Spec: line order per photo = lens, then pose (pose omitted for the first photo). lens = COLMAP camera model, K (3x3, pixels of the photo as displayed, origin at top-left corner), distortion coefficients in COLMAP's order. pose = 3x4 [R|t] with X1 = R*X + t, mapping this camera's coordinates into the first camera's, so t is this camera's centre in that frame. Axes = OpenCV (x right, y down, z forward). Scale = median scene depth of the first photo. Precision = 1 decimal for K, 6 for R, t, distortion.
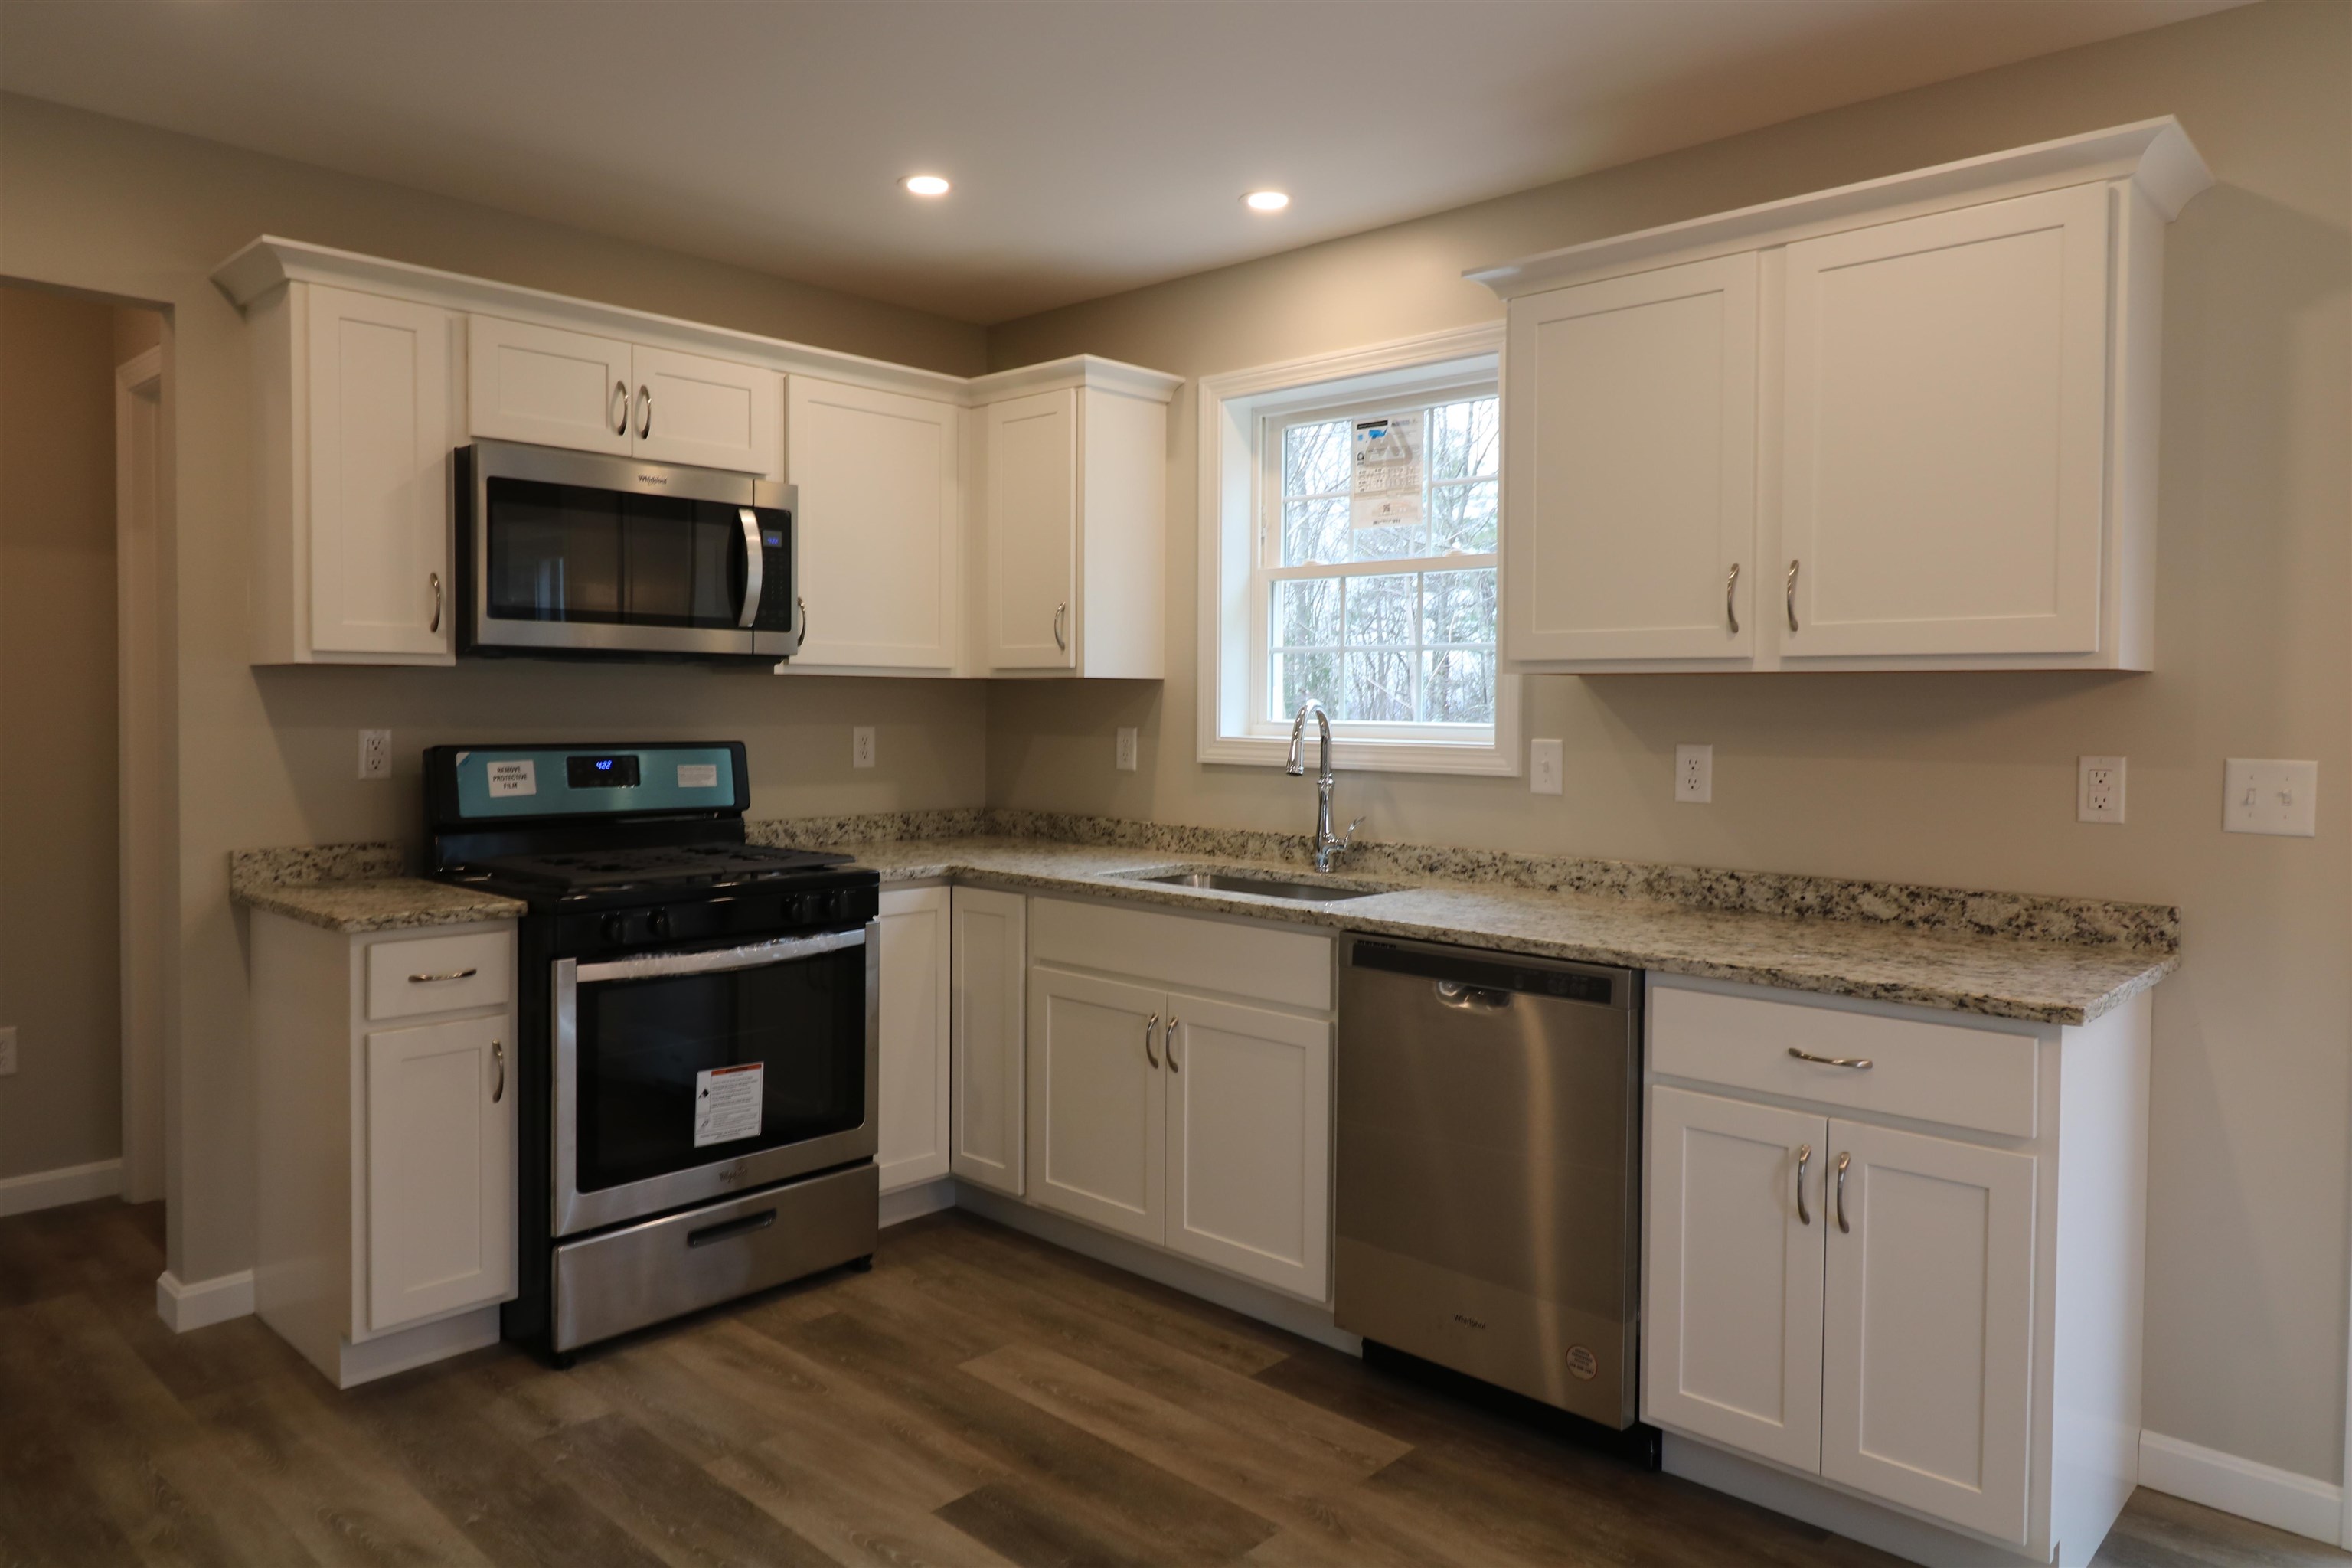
lens RADIAL K [[1503.1, 0, 1179.6], [0, 1503.1, 750.3], [0, 0, 1]] dist [0.003979, -0.003825]
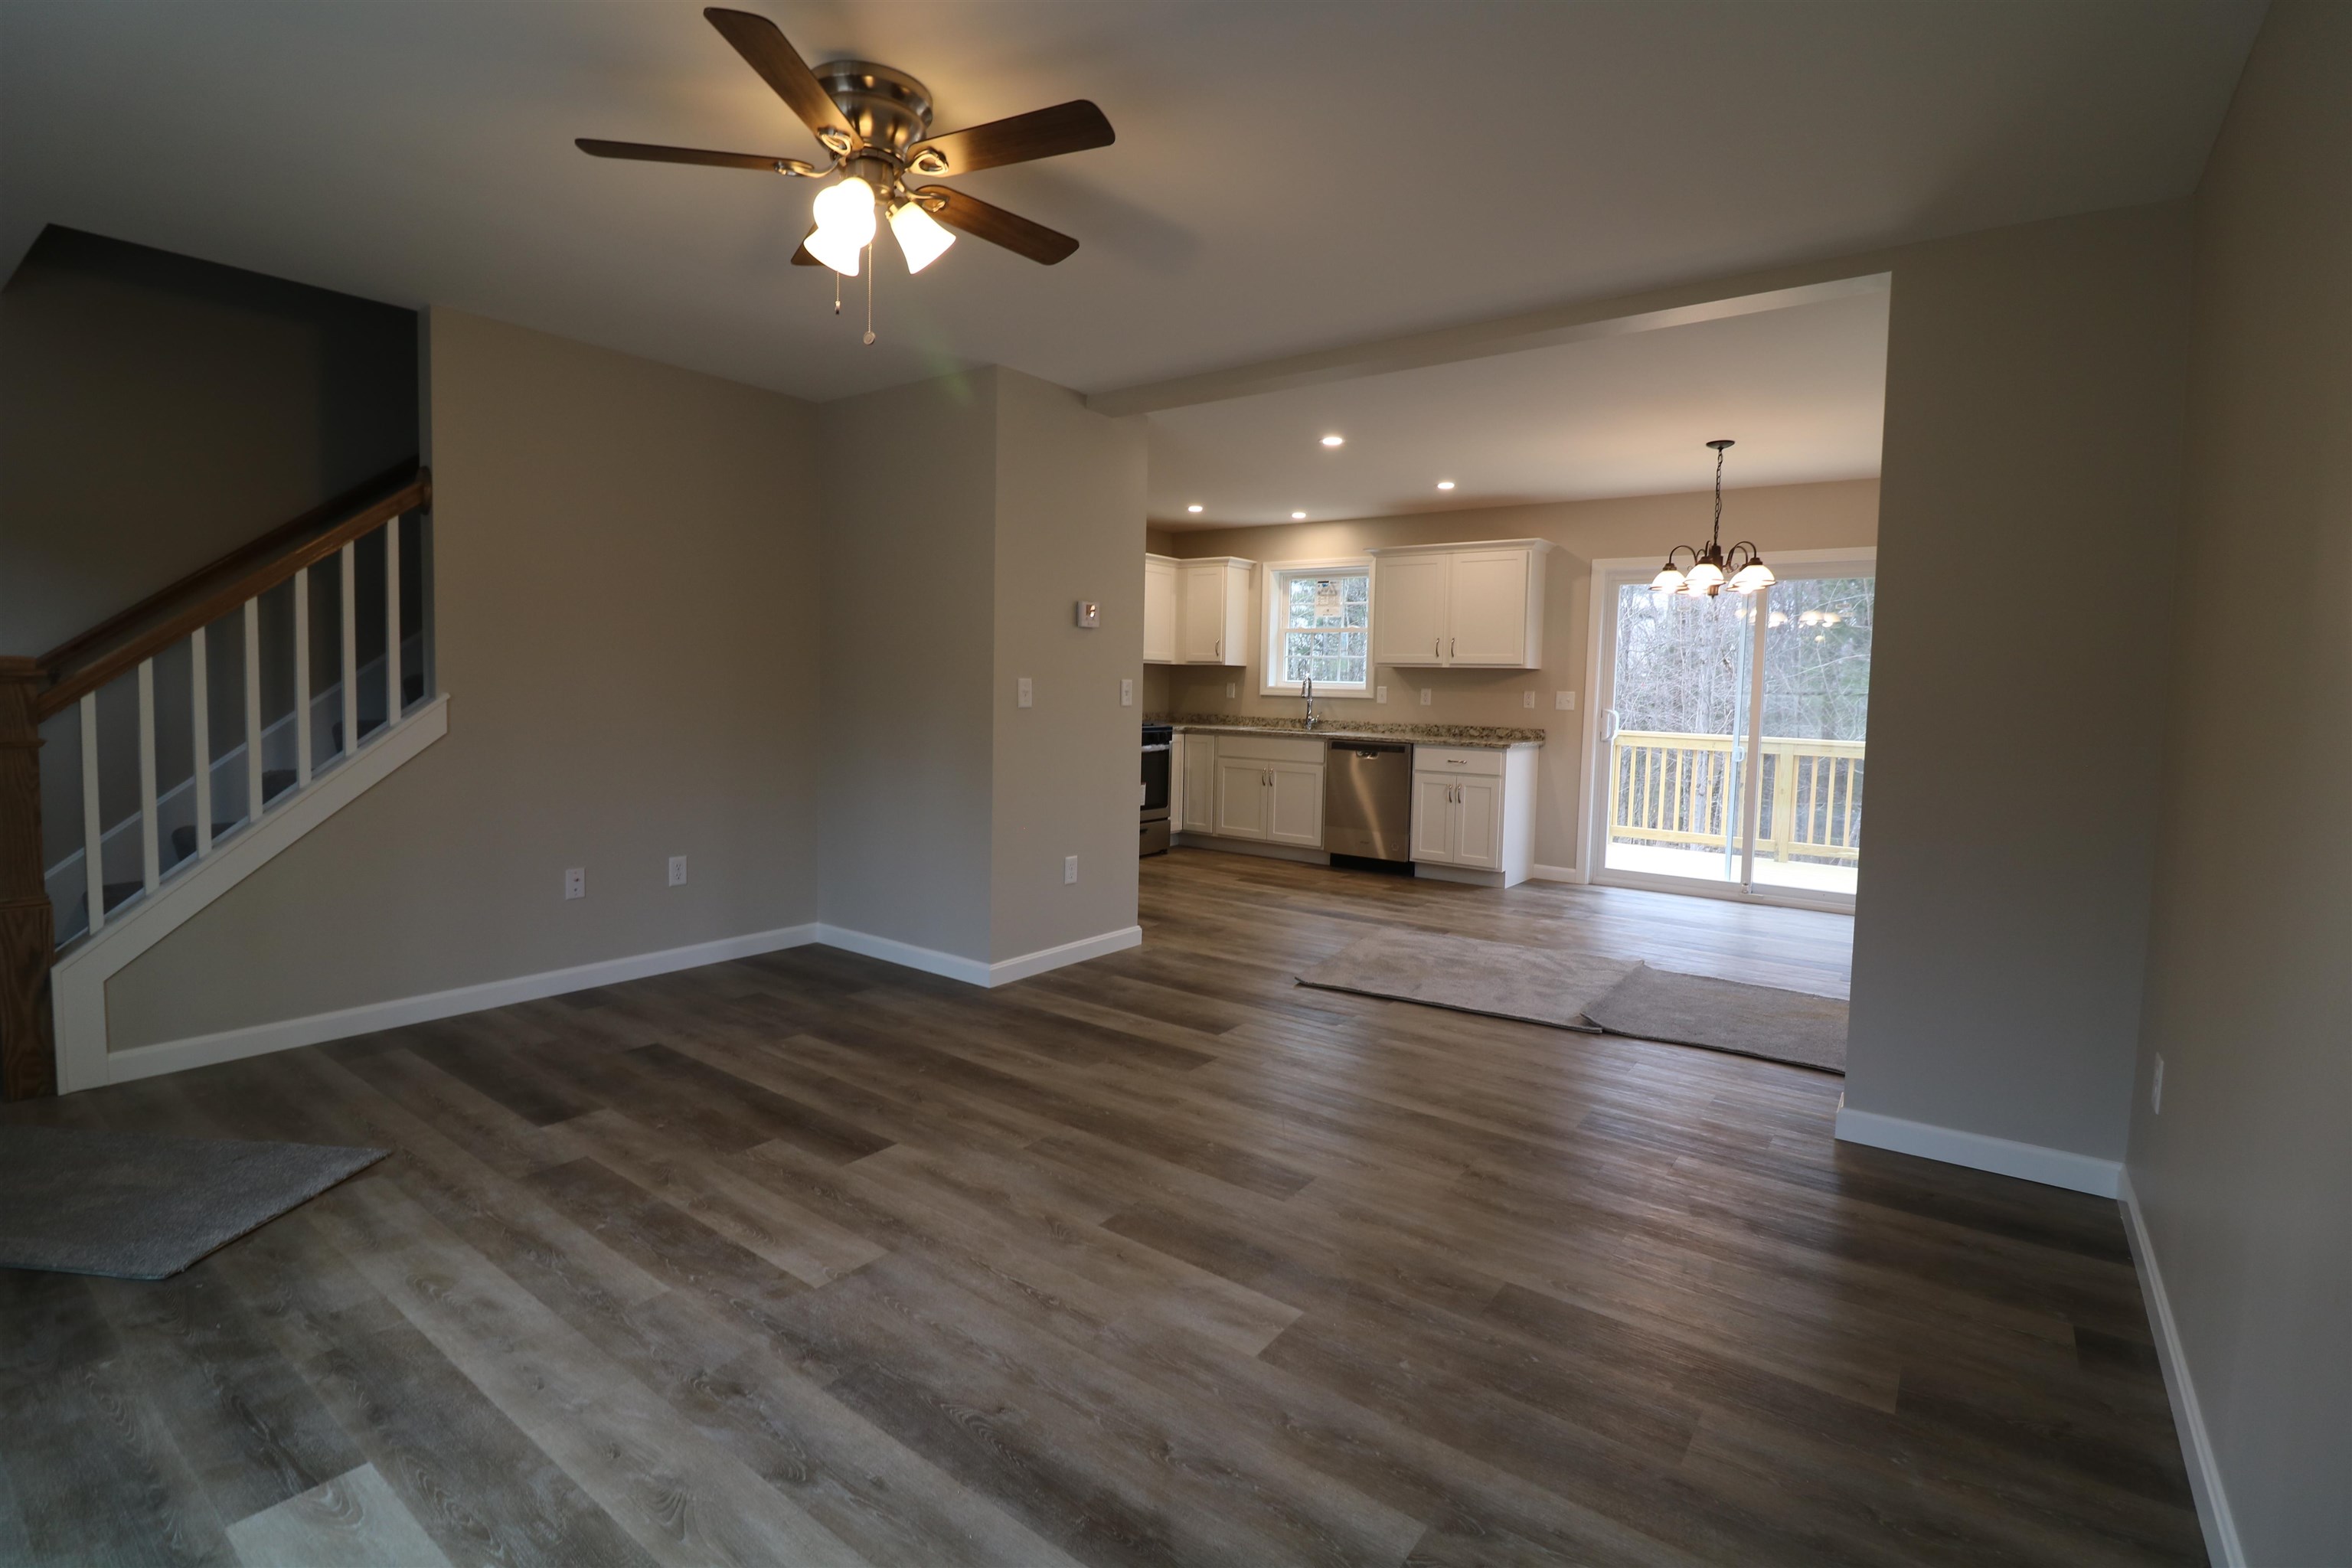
lens RADIAL K [[1084.1, 0, 1180.3], [0, 1084.1, 758.3], [0, 0, 1]] dist [-0.012956, -0.004018]
pose [[0.993541, 0.007856, 0.113202, -0.475260], [-0.012272, 0.999188, 0.038365, 0.065297], [-0.112809, -0.039506, 0.992831, -1.344990]]
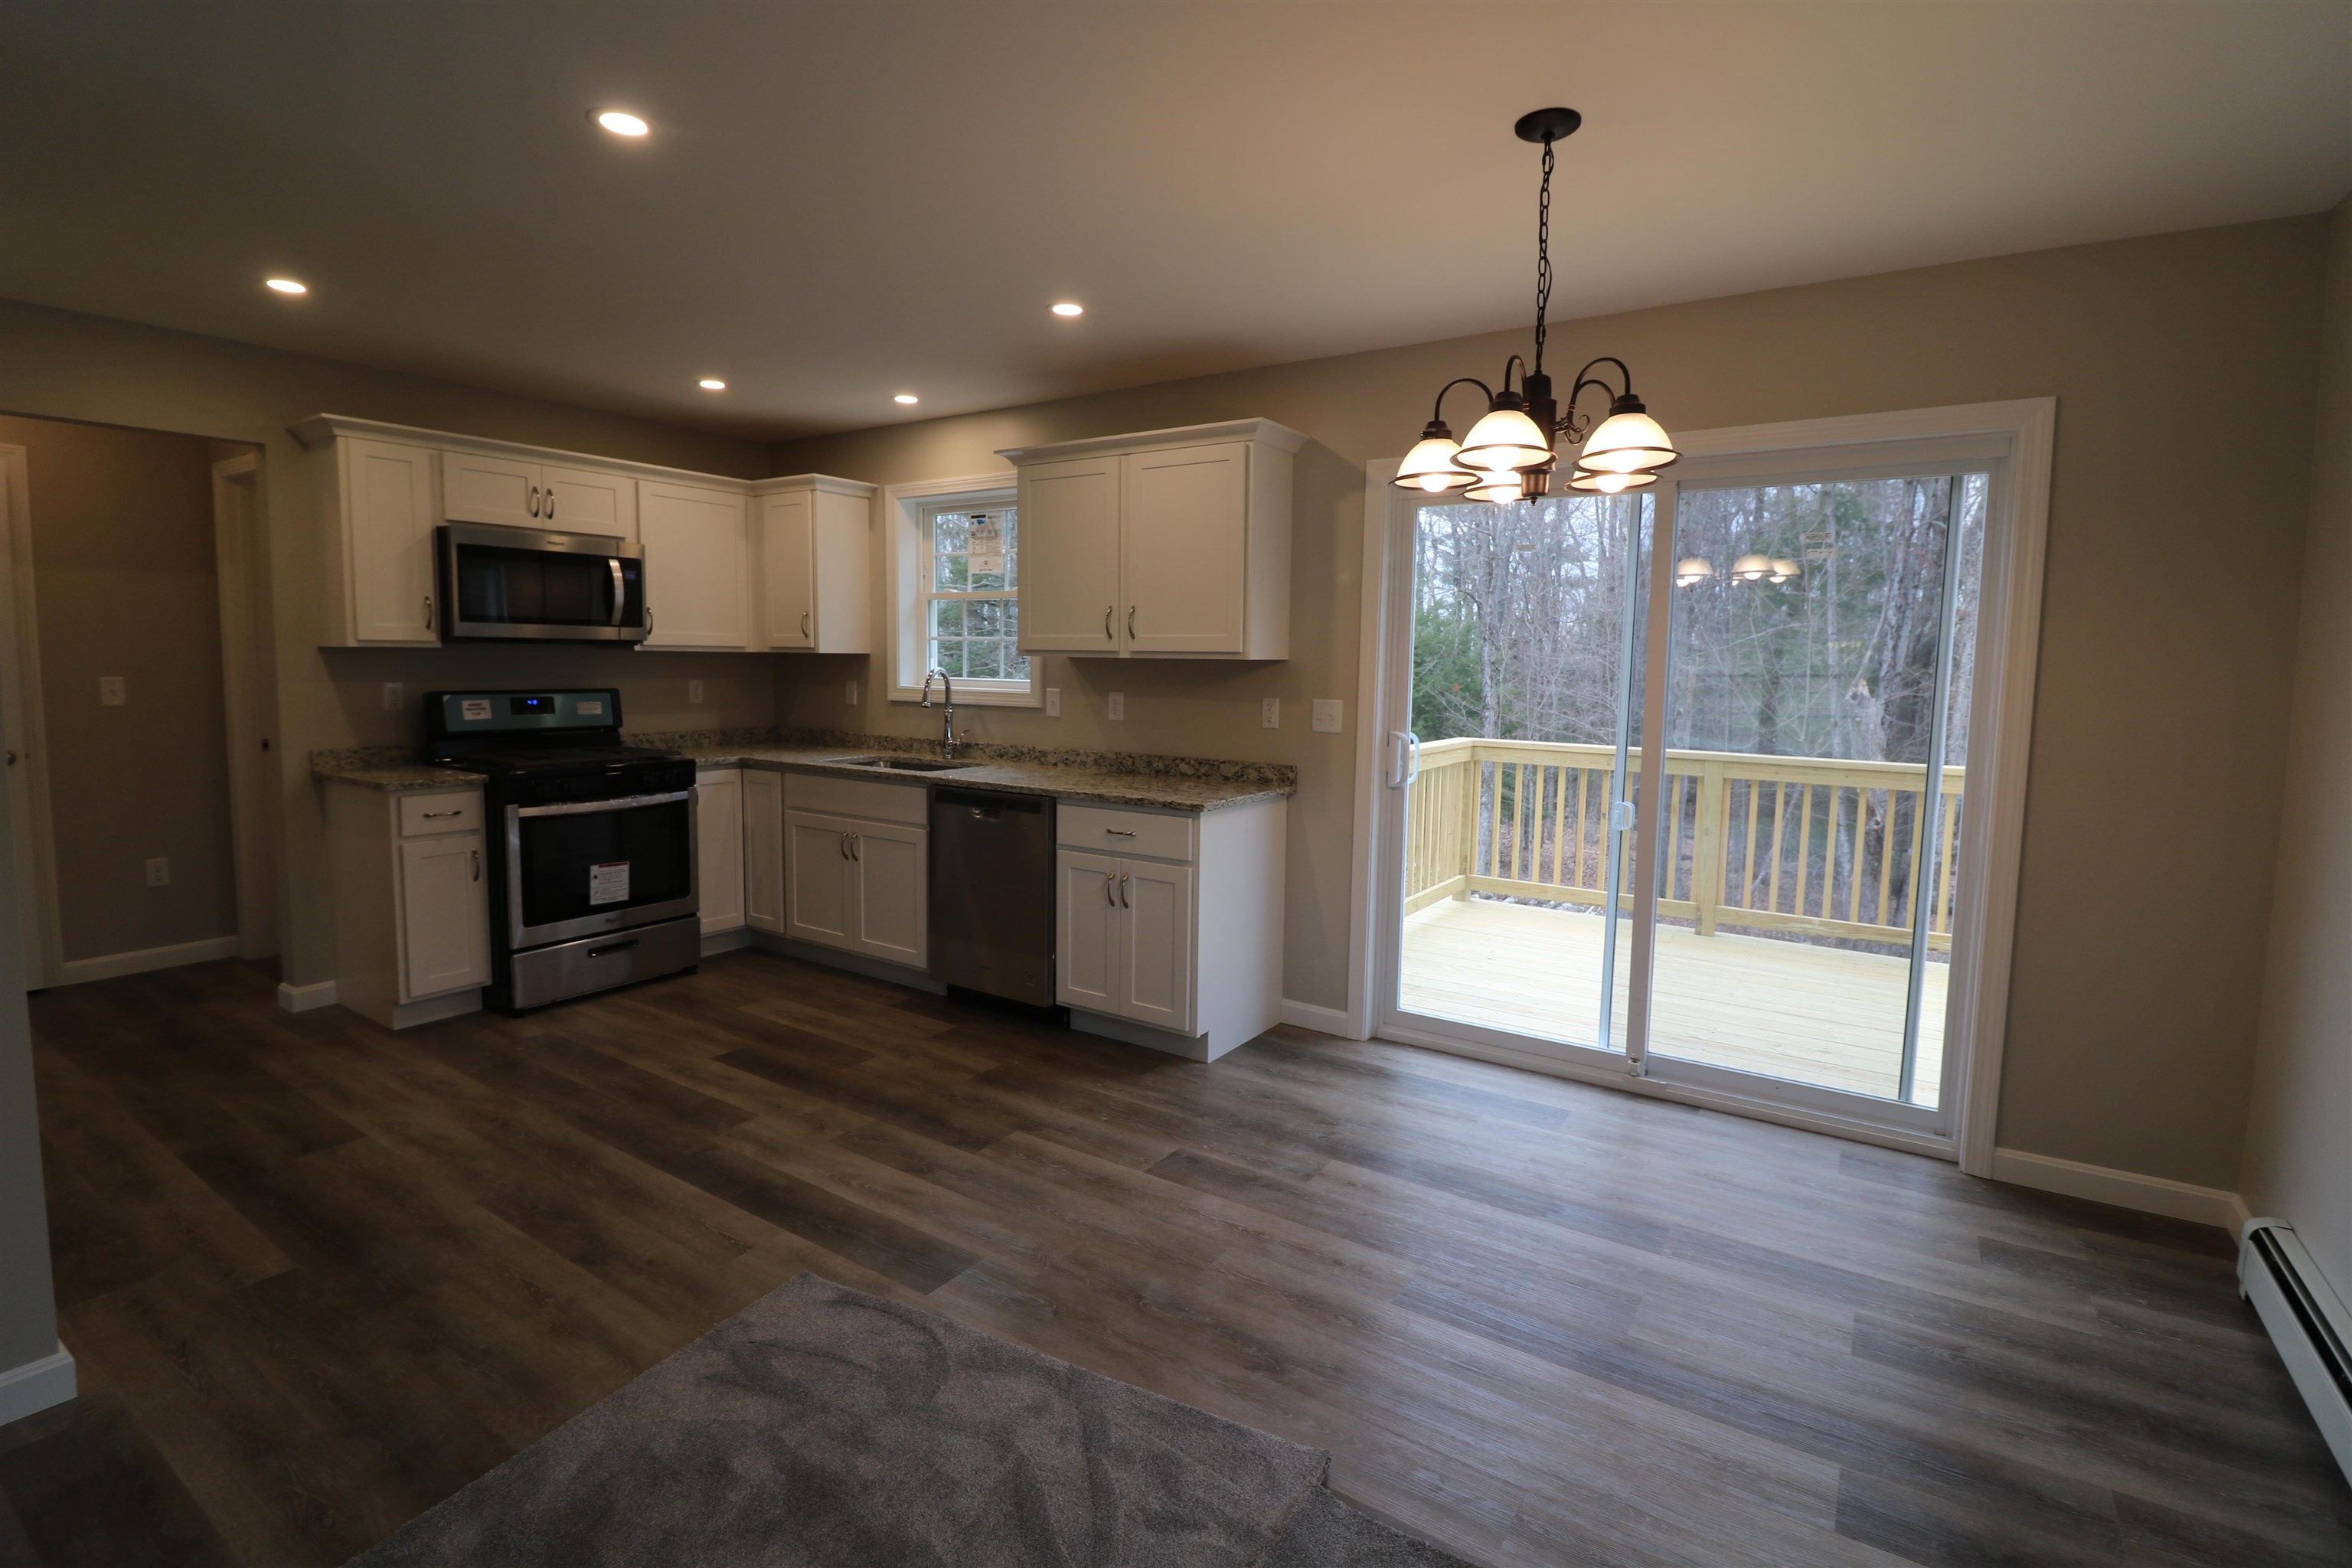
lens RADIAL K [[1084.1, 0, 1188.7], [0, 1084.1, 760.2], [0, 0, 1]] dist [-0.012956, -0.004018]
pose [[0.985624, -0.009016, 0.168716, 0.186602], [-0.001862, 0.997935, 0.064210, -0.005563], [-0.168946, -0.063601, 0.983571, -0.437040]]
